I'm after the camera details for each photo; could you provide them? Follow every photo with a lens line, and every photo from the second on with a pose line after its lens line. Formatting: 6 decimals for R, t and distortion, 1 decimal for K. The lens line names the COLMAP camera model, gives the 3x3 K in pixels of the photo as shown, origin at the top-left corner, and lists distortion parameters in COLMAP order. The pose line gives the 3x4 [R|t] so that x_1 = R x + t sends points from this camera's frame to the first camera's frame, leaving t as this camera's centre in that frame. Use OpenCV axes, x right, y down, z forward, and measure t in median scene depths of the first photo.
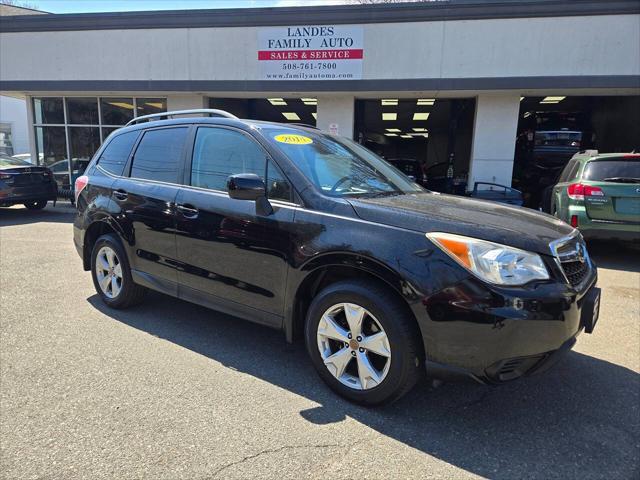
lens RADIAL K [[430.3, 0, 316.4], [0, 430.3, 243.5], [0, 0, 1]] dist [0.070958, -0.062904]
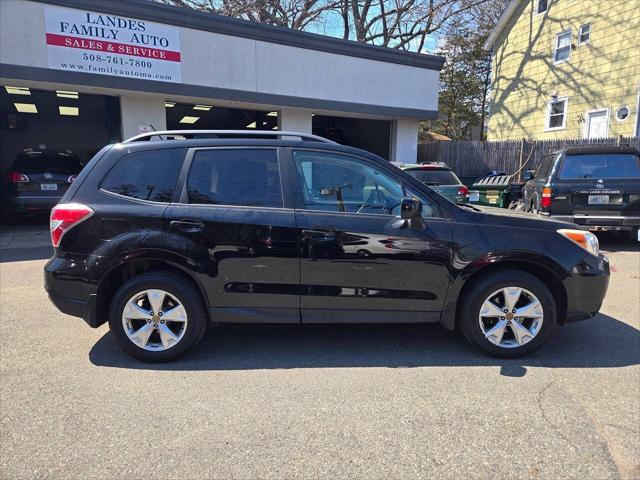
lens RADIAL K [[430.1, 0, 318.3], [0, 430.1, 240.4], [0, 0, 1]] dist [0.073184, -0.066924]
pose [[0.779748, -0.113737, 0.615676, -0.703605], [0.116495, 0.992545, 0.035819, -0.073399], [-0.615160, 0.043793, 0.787185, 0.158746]]
